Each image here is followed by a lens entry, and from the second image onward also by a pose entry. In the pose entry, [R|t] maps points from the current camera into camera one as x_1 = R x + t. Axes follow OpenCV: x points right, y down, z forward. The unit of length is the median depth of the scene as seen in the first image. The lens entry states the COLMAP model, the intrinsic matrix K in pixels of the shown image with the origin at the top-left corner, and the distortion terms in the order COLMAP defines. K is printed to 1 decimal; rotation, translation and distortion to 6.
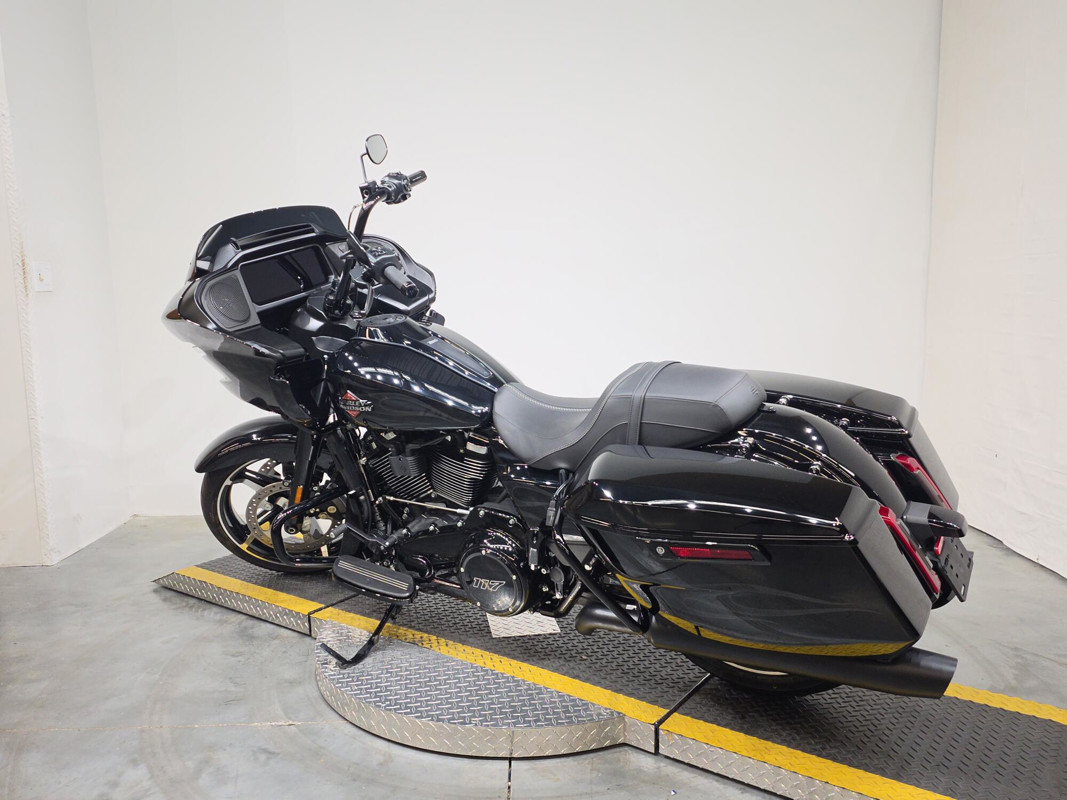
lens RADIAL K [[829.1, 0, 552.2], [0, 829.1, 401.9], [0, 0, 1]] dist [0.020835, 0.000941]
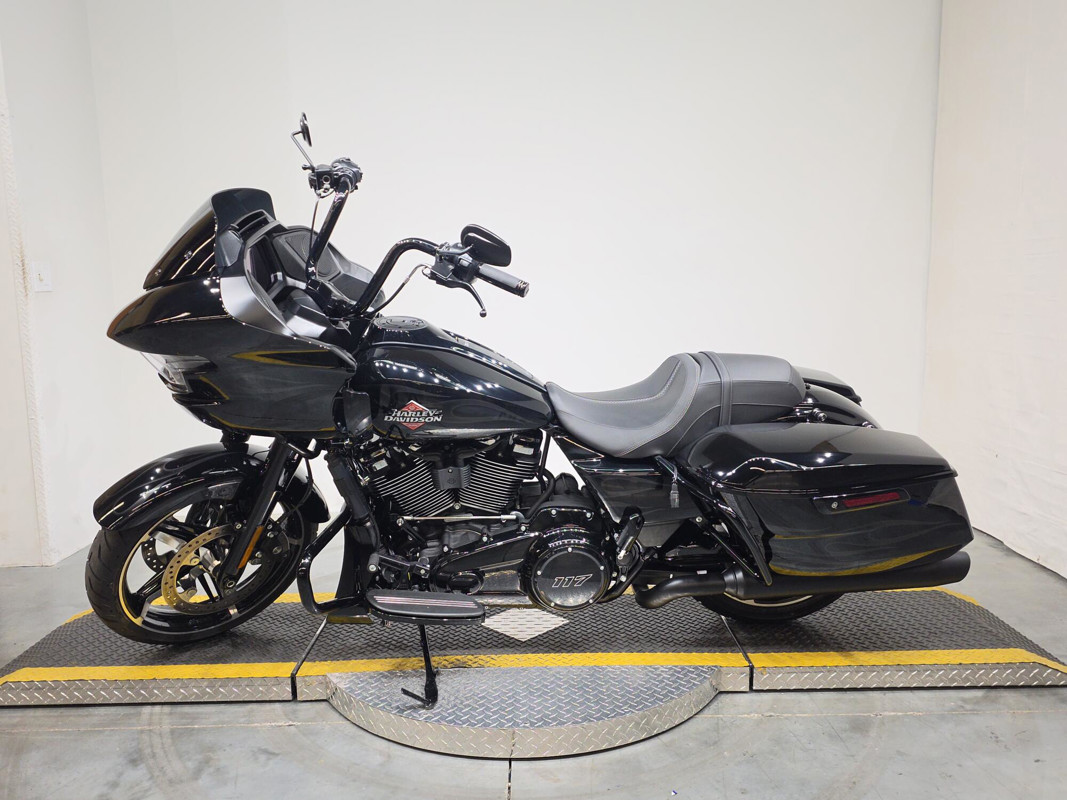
lens RADIAL K [[829.1, 0, 535.9], [0, 829.1, 392.3], [0, 0, 1]] dist [0.020835, 0.000941]
pose [[0.807185, -0.070077, 0.586125, -0.656180], [0.078678, 0.996841, 0.010830, -0.021825], [-0.585032, 0.037374, 0.810148, 0.192692]]
